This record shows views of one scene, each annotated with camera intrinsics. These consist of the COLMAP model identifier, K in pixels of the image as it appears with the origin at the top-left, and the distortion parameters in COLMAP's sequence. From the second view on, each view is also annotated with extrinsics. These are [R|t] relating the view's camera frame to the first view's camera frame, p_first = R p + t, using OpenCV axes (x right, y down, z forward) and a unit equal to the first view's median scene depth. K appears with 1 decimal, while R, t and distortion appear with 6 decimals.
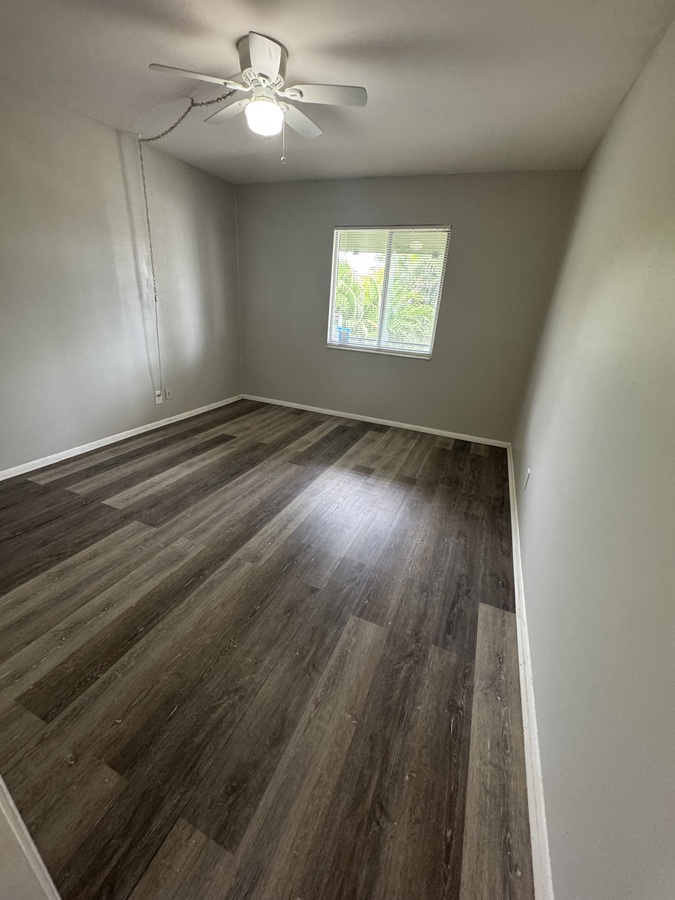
lens RADIAL K [[359.1, 0, 337.0], [0, 359.1, 448.1], [0, 0, 1]] dist [-0.003454, 0.000135]
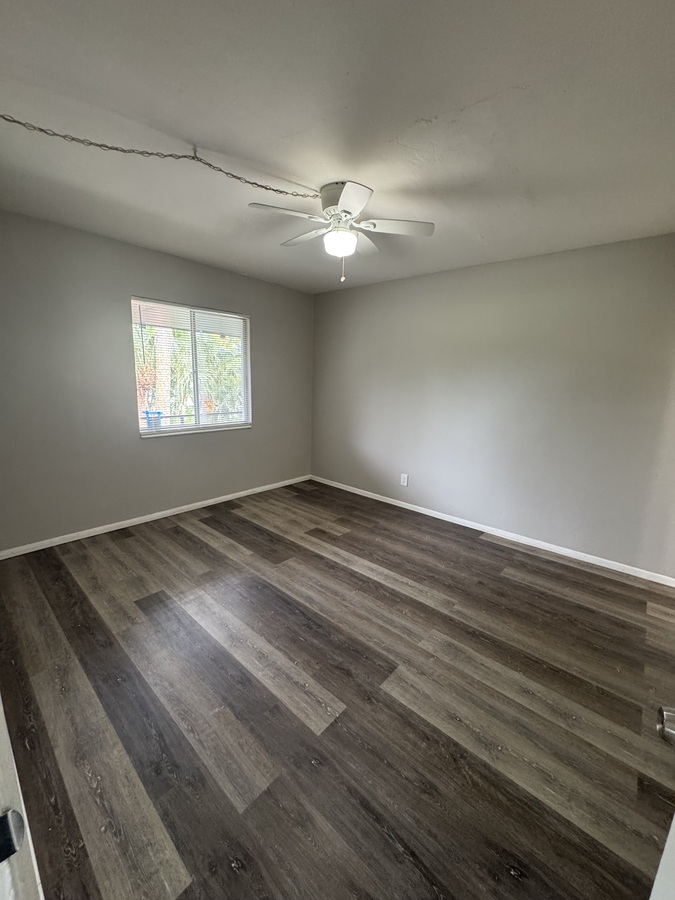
lens RADIAL K [[359.1, 0, 337.0], [0, 359.1, 448.1], [0, 0, 1]] dist [-0.003454, 0.000135]
pose [[0.323608, -0.237090, 0.916005, -0.978483], [0.349615, 0.929549, 0.117083, -0.326754], [-0.879231, 0.282360, 0.383700, 0.539012]]
